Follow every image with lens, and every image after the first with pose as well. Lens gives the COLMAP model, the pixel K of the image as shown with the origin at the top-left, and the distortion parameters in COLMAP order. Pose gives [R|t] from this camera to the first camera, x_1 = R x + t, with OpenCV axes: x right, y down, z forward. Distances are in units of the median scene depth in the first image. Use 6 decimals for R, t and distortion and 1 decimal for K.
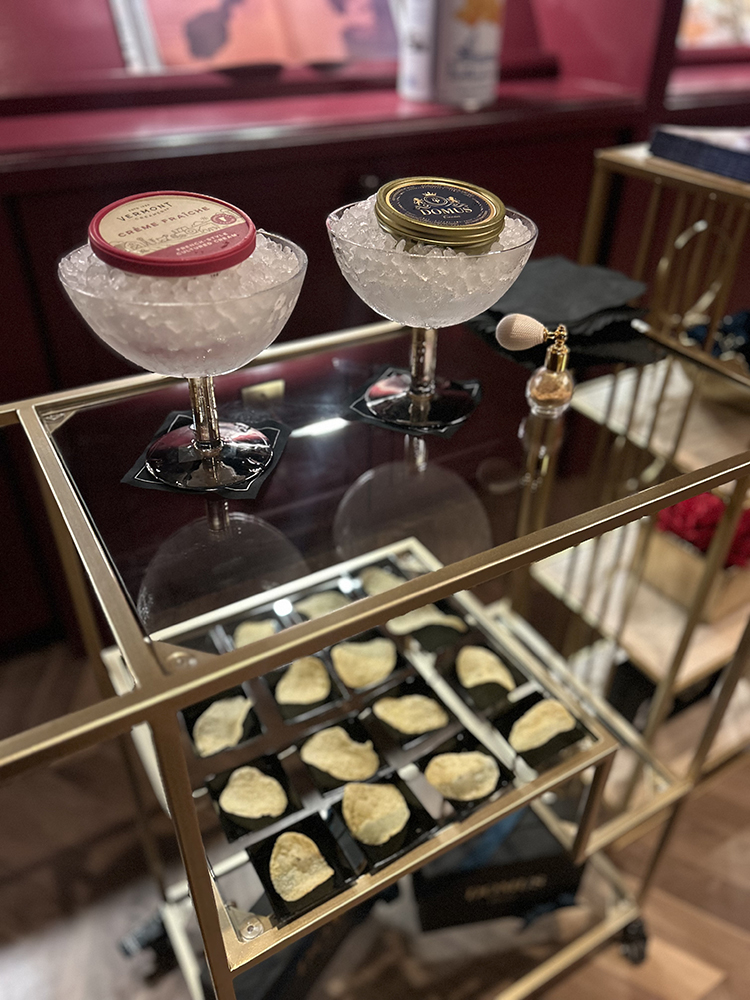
lens RADIAL K [[772.0, 0, 368.8], [0, 772.0, 497.9], [0, 0, 1]] dist [-0.000778, -0.029291]
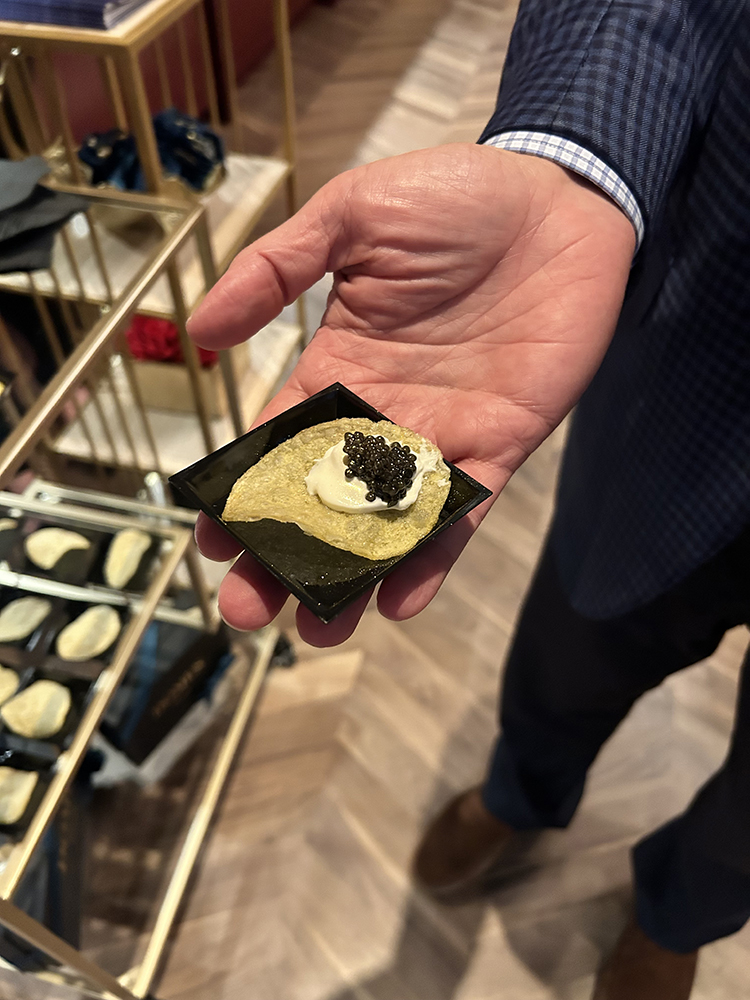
lens RADIAL K [[772.0, 0, 372.0], [0, 772.0, 490.8], [0, 0, 1]] dist [-0.000778, -0.029291]
pose [[0.694287, -0.542719, 0.472675, -0.010667], [0.416702, 0.838620, 0.350821, -0.038453], [-0.586792, -0.046606, 0.808395, -0.139793]]
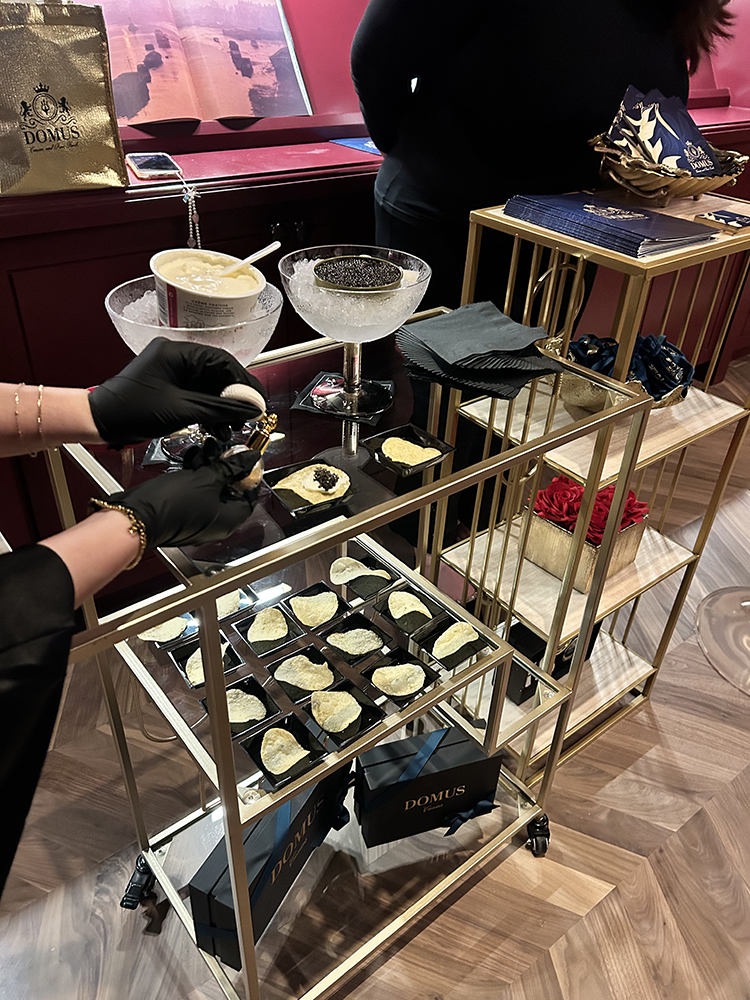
lens RADIAL K [[772.0, 0, 376.8], [0, 772.0, 509.2], [0, 0, 1]] dist [-0.000778, -0.029291]
pose [[0.987869, -0.055933, 0.144865, -0.089172], [0.058481, 0.998199, -0.013390, 0.082197], [-0.143855, 0.021700, 0.989361, -0.303505]]
